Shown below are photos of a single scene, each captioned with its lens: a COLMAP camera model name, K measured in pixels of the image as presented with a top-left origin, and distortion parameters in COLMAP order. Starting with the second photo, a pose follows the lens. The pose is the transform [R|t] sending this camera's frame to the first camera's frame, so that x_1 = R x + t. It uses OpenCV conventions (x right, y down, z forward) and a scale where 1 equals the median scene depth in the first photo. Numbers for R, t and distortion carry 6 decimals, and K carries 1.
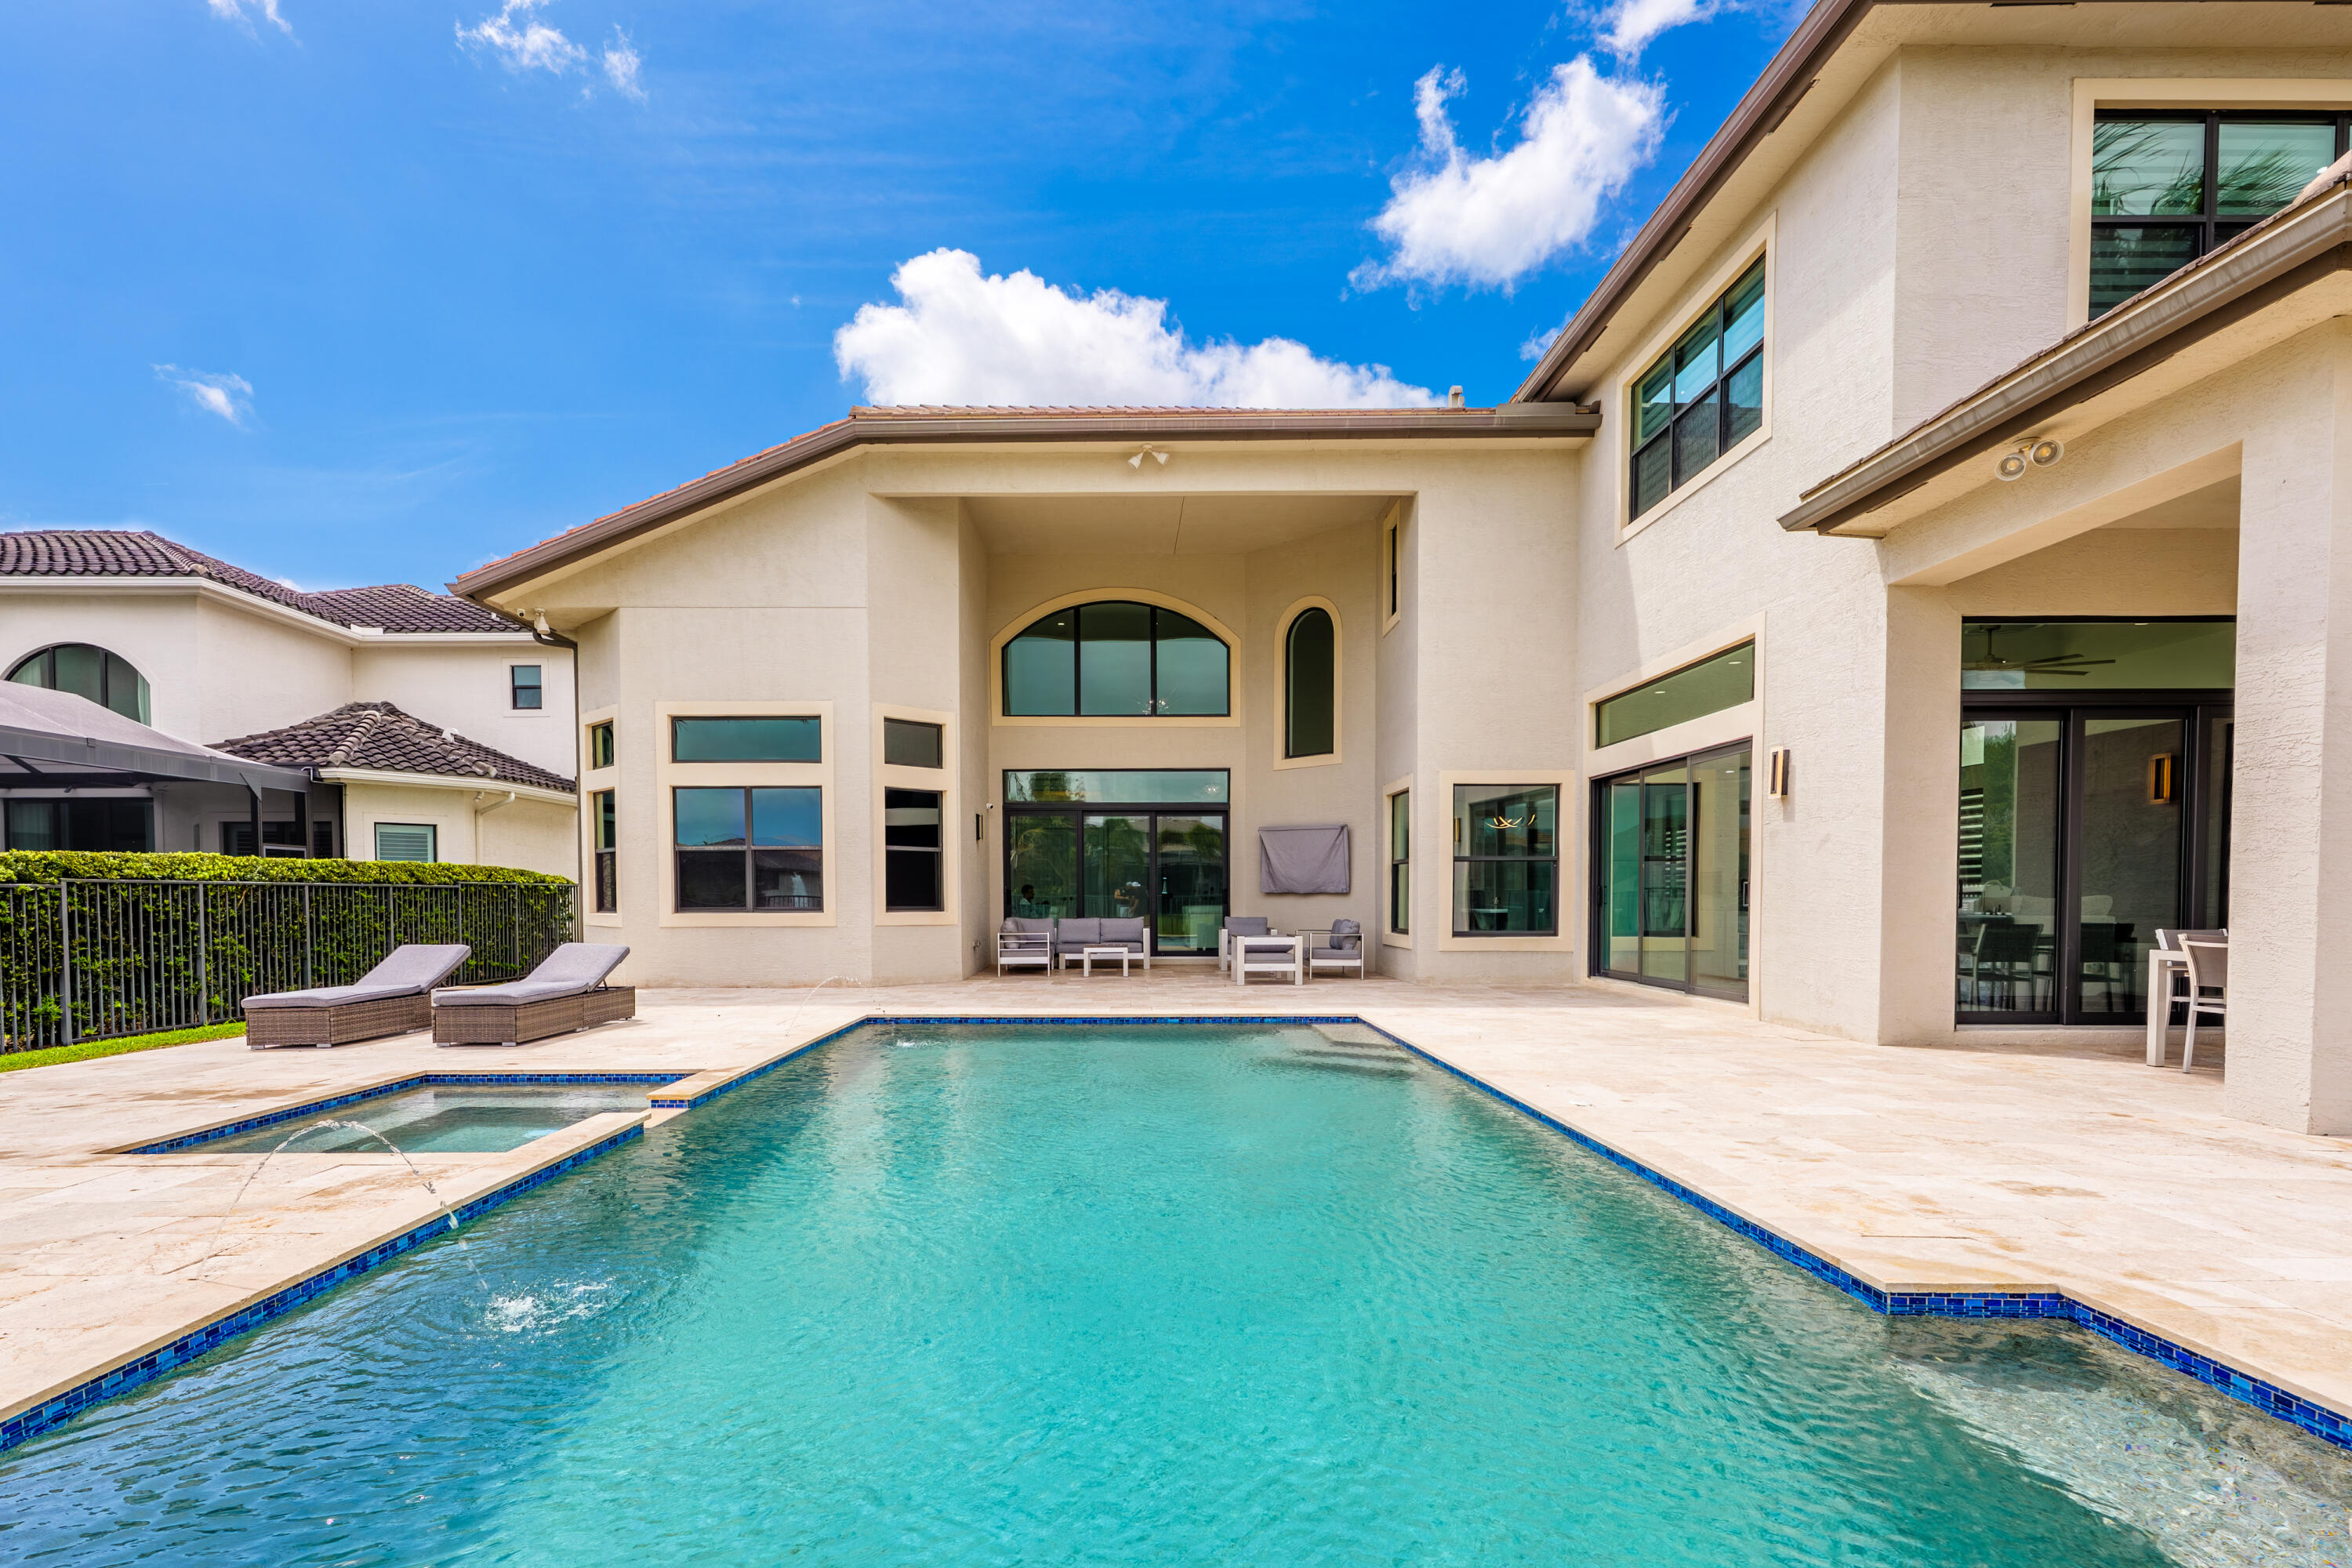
lens RADIAL K [[1123.5, 0, 1111.3], [0, 1123.5, 916.6], [0, 0, 1]] dist [0.002696, 0.000398]
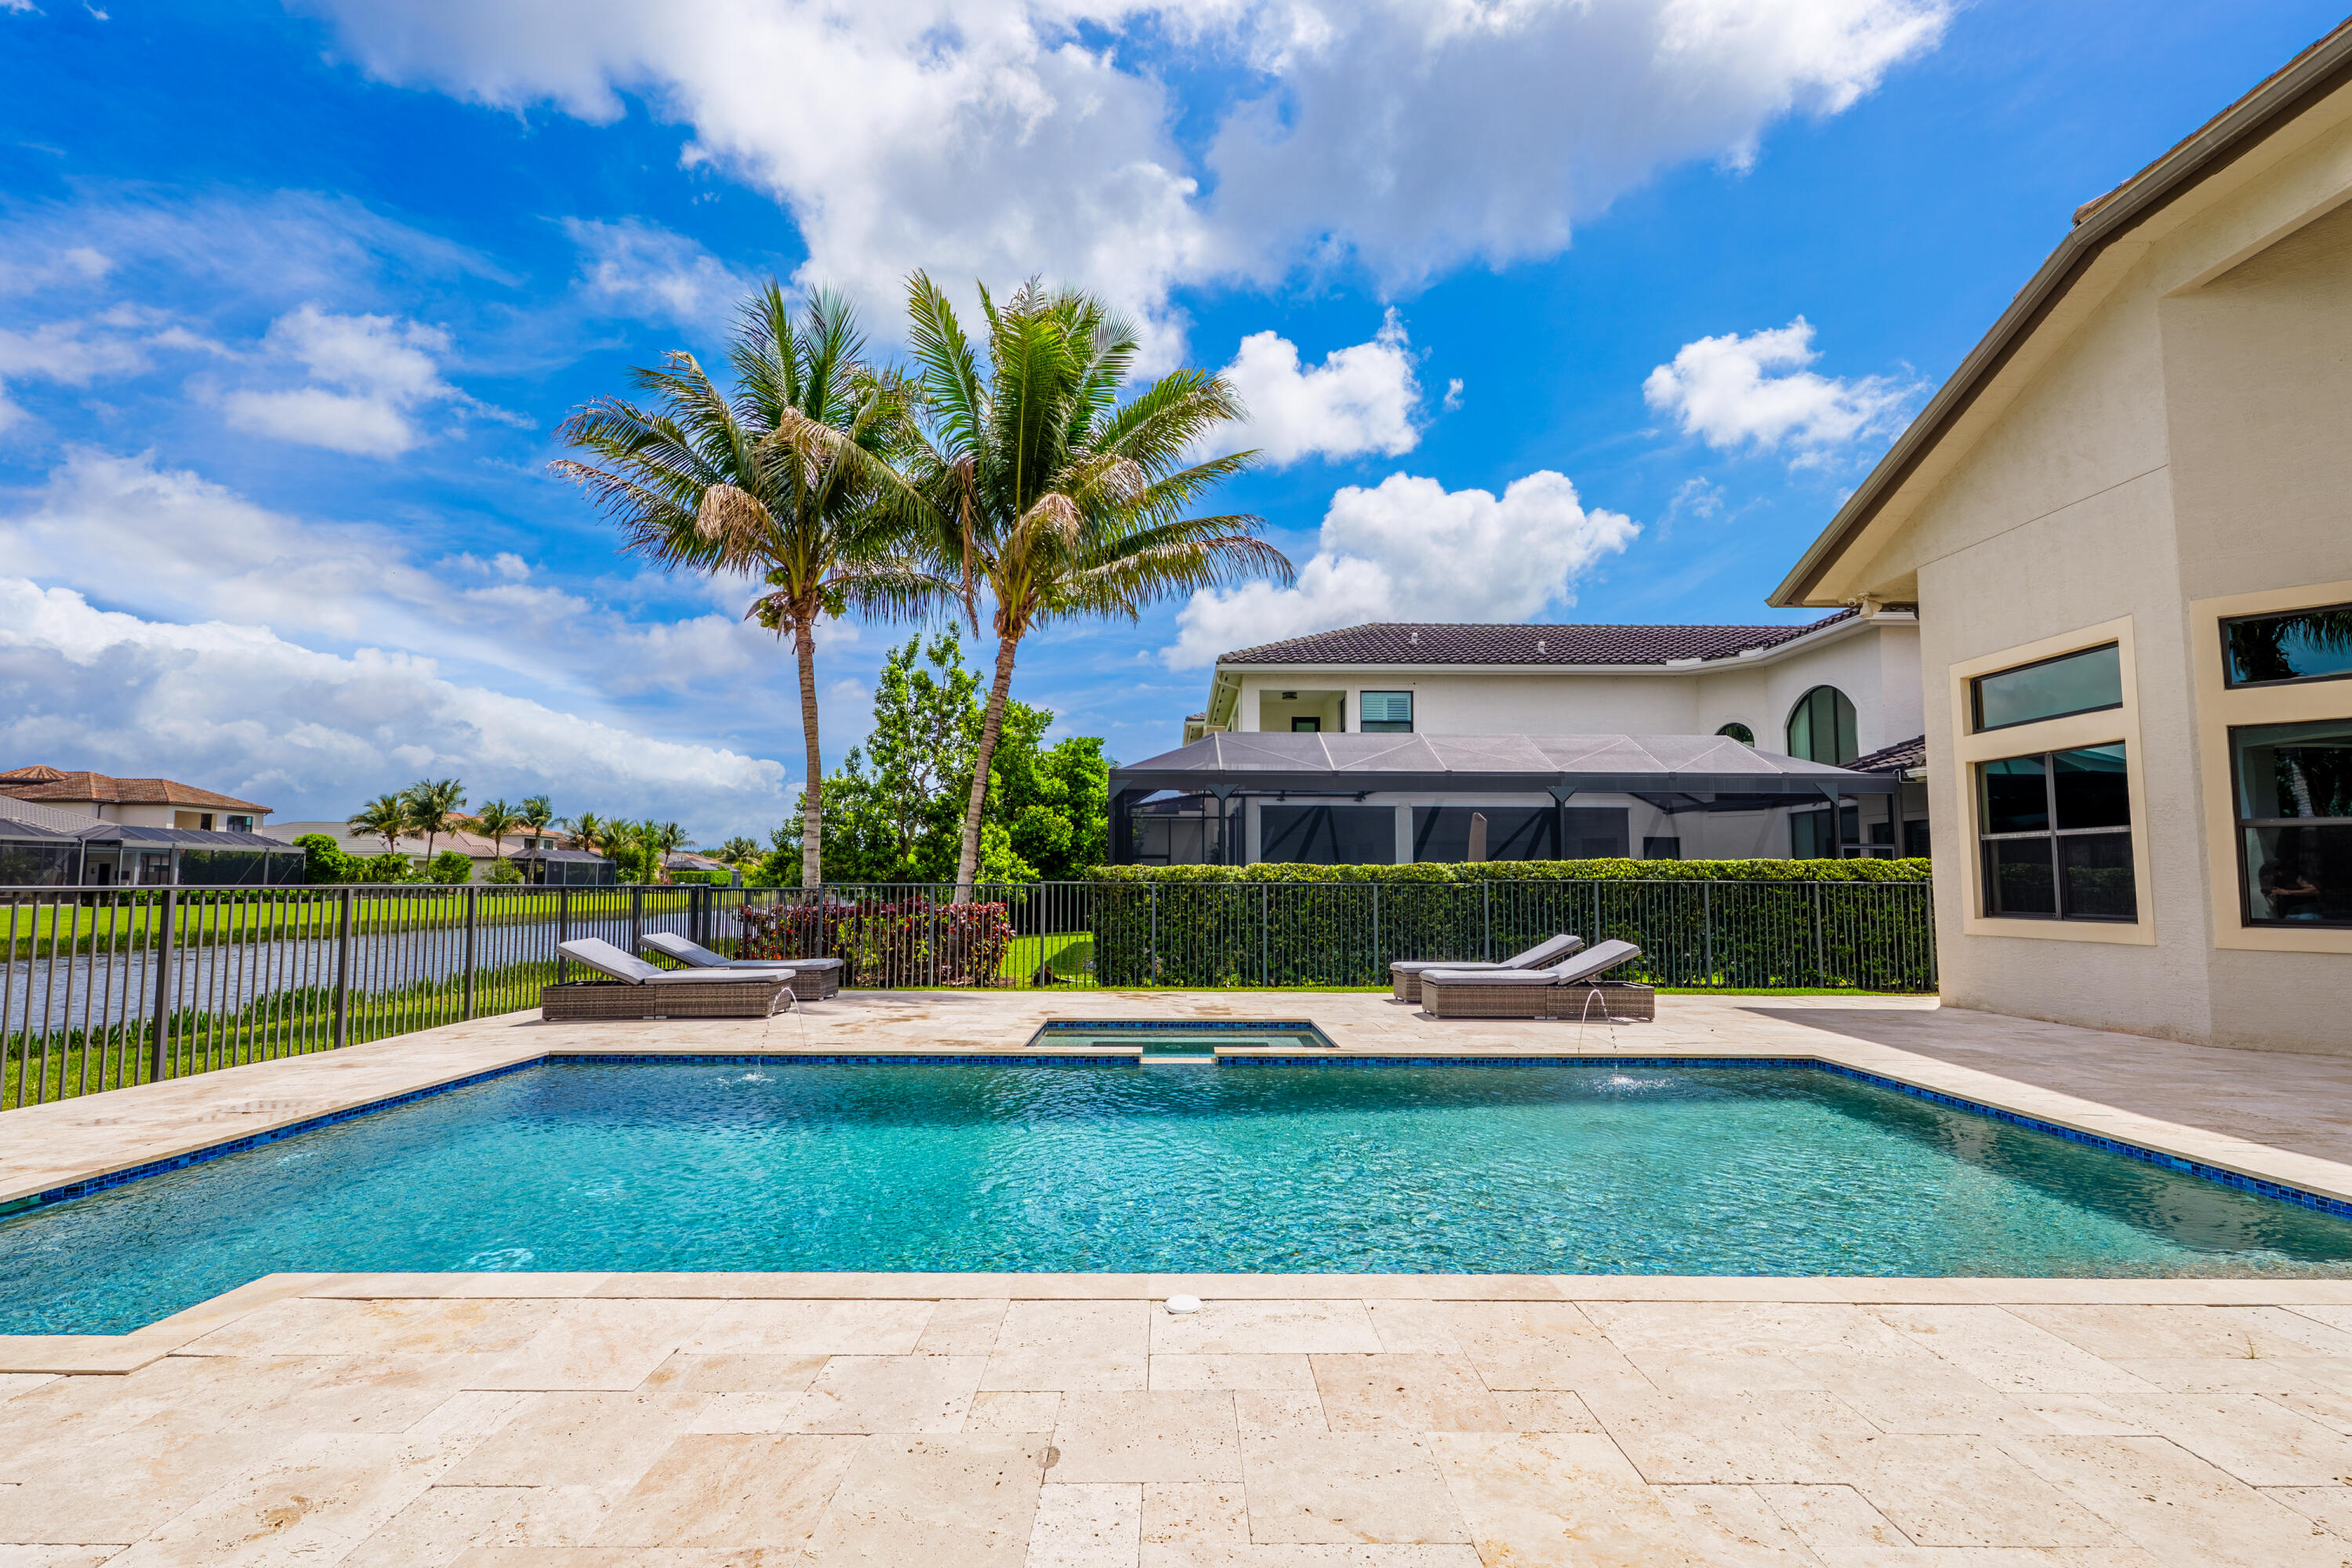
lens RADIAL K [[1106.7, 0, 1186.7], [0, 1106.7, 774.4], [0, 0, 1]] dist [-0.000606, 0.000311]
pose [[0.020052, -0.095889, -0.995190, 0.415433], [-0.023678, 0.995065, -0.096354, -0.016228], [0.999519, 0.025496, 0.017683, 0.422605]]
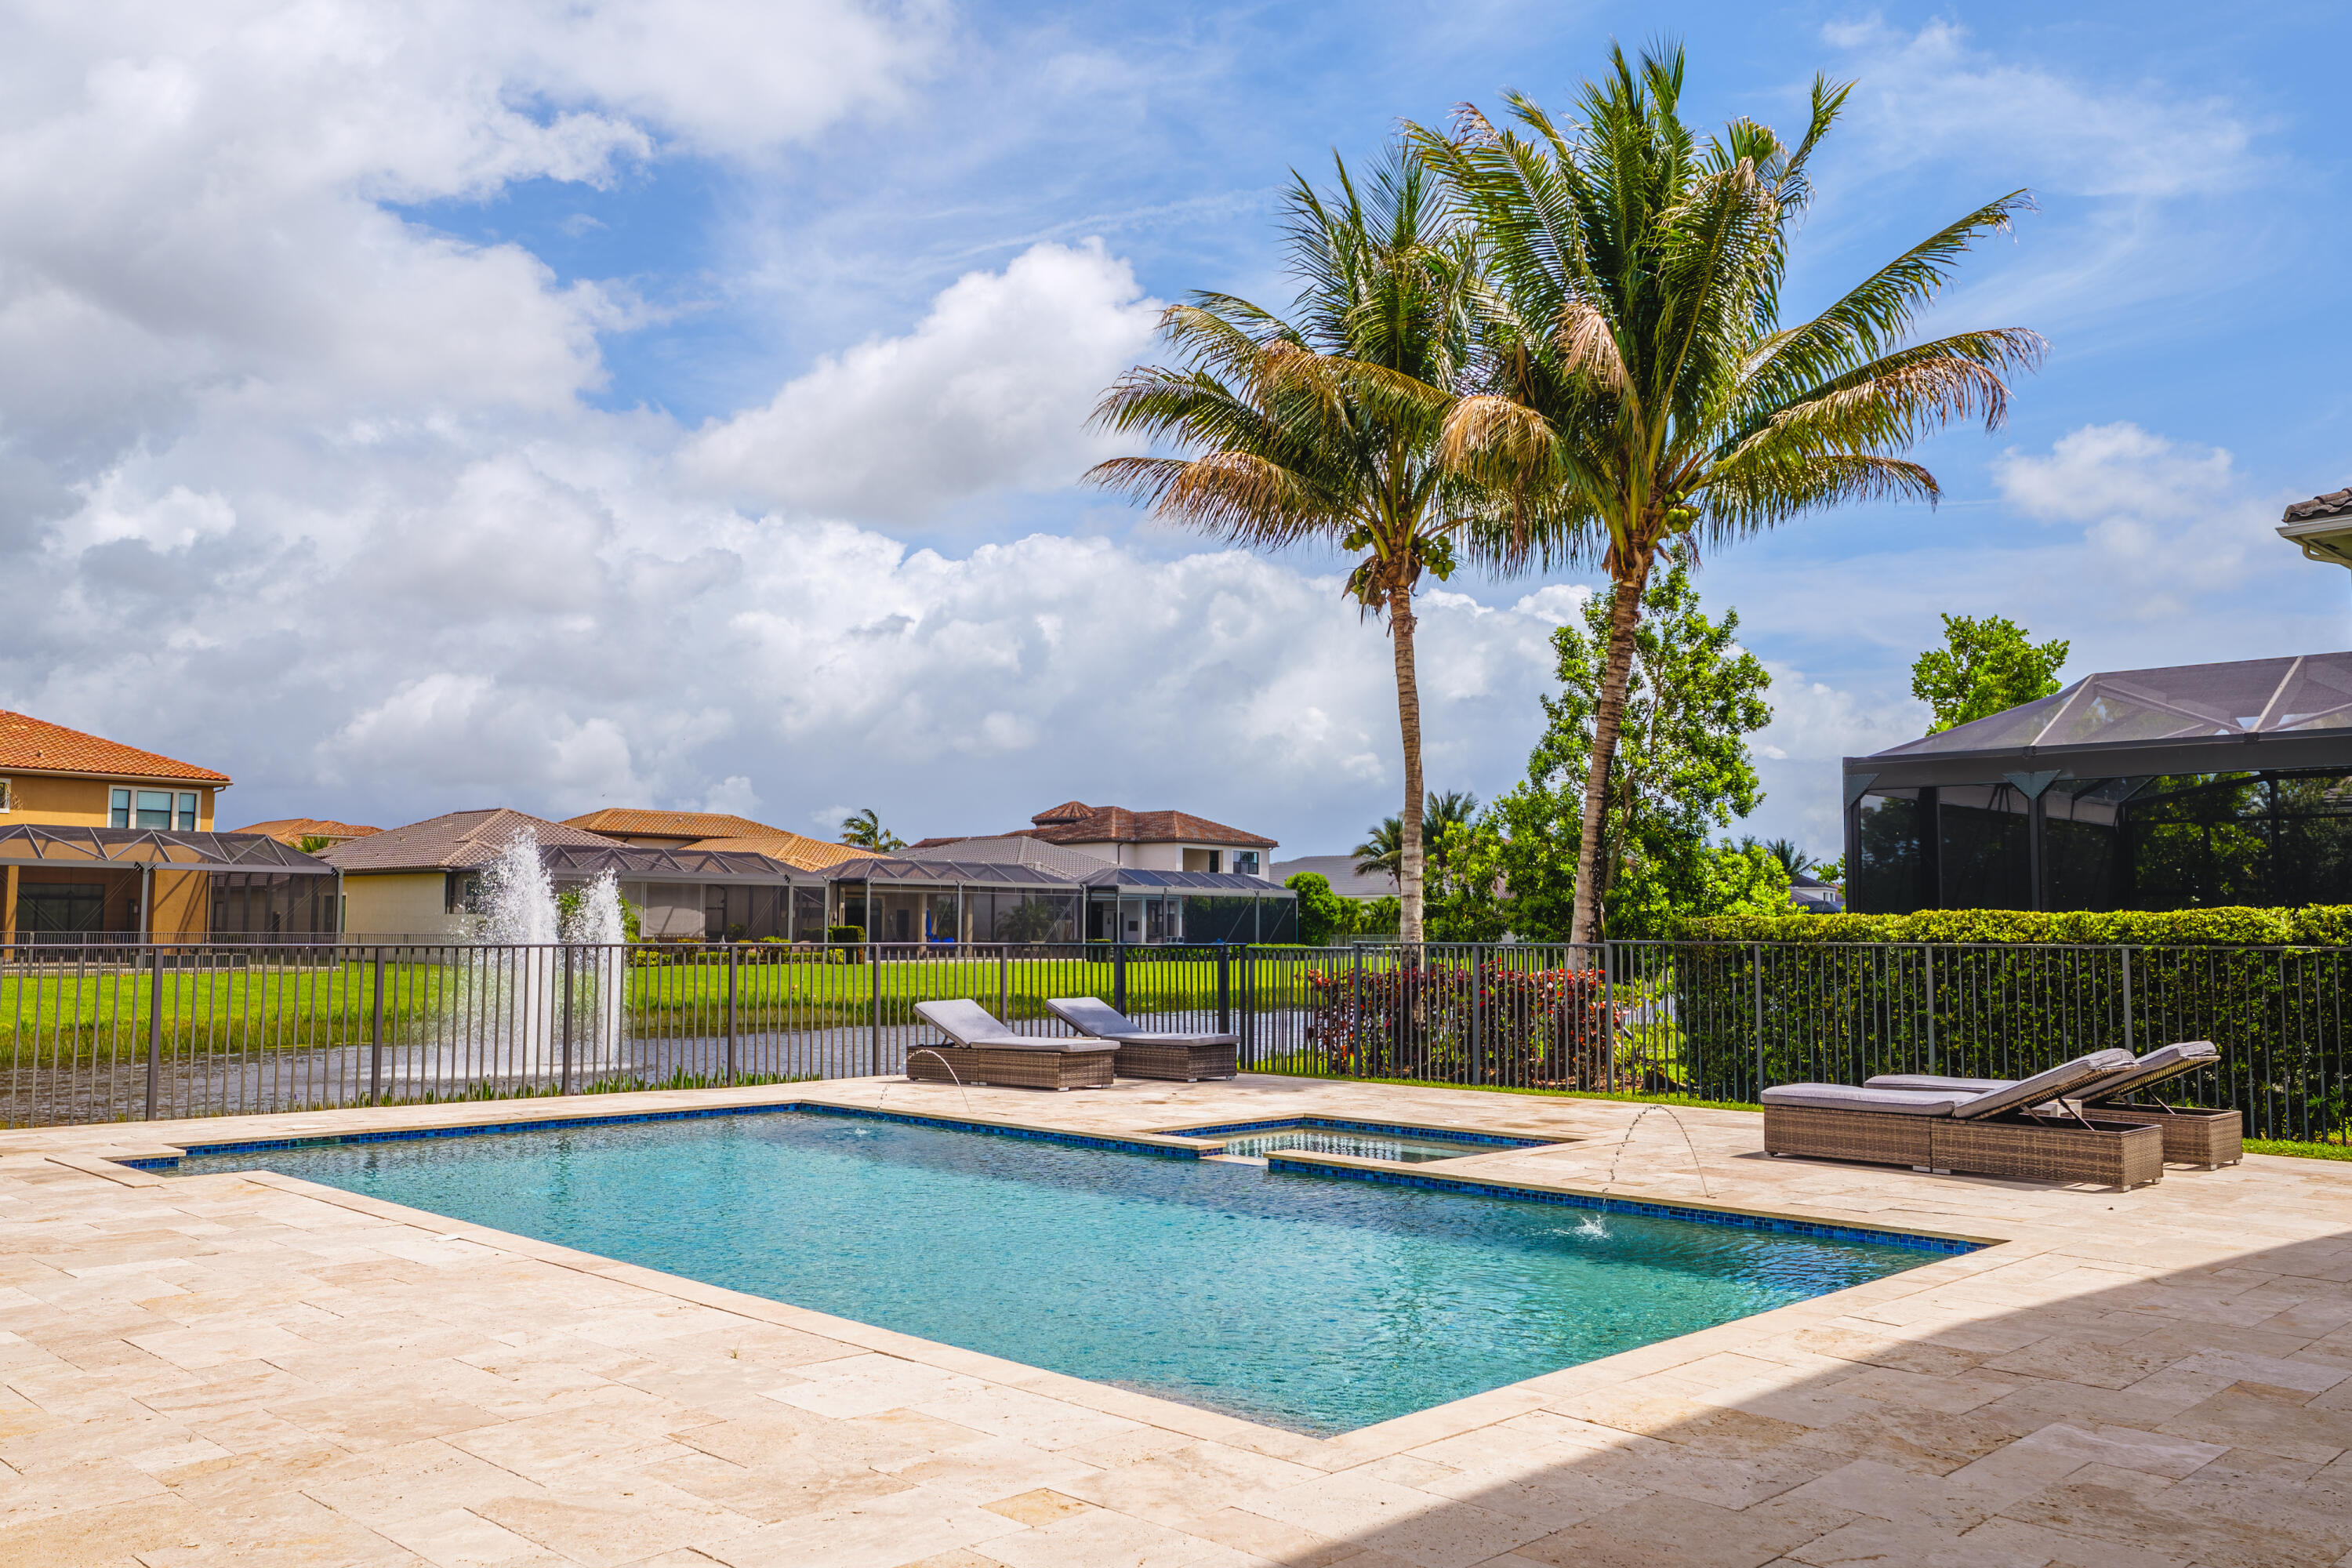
lens RADIAL K [[1881.3, 0, 1176.0], [0, 1881.3, 784.0], [0, 0, 1]] dist [0.000913, 0.006721]
pose [[-0.697042, -0.055749, -0.714859, 0.436458], [-0.016448, 0.997954, -0.061788, -0.034930], [0.716841, -0.031311, -0.696533, 0.989940]]
